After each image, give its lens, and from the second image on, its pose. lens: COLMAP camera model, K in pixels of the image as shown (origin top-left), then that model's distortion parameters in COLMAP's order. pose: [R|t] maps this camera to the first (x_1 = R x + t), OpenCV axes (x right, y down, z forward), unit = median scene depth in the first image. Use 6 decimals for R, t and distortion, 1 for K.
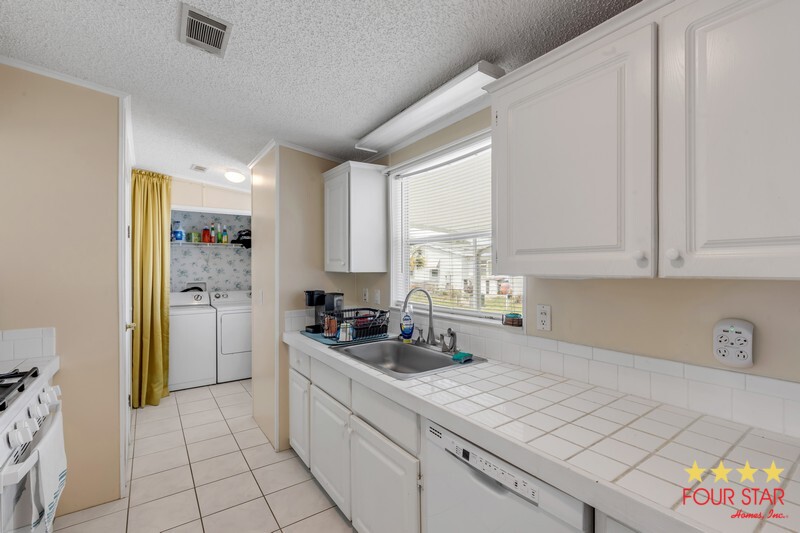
lens RADIAL K [[361.6, 0, 400.1], [0, 361.6, 262.6], [0, 0, 1]] dist [0.009516, -0.000037]
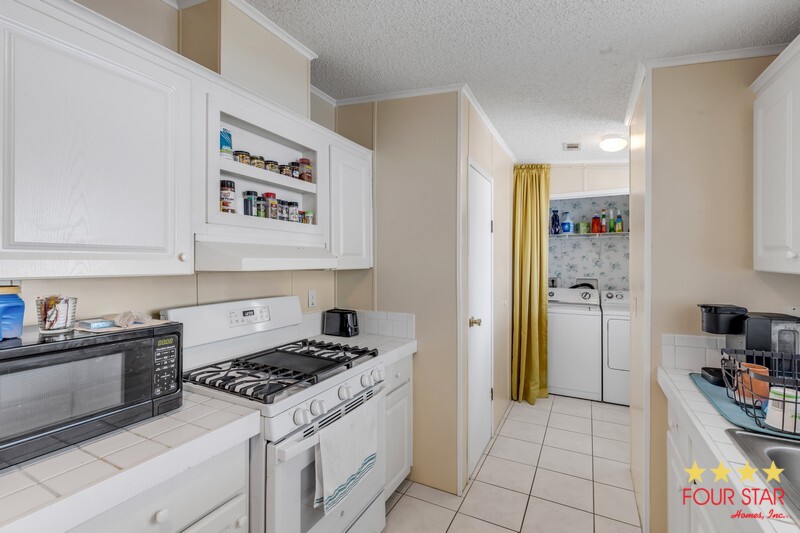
lens RADIAL K [[361.6, 0, 400.1], [0, 361.6, 262.6], [0, 0, 1]] dist [0.009516, -0.000037]
pose [[0.462056, 0.004943, -0.886837, 0.019442], [0.011333, 0.999870, 0.011477, 0.000536], [0.886778, -0.015354, 0.461940, 0.230105]]
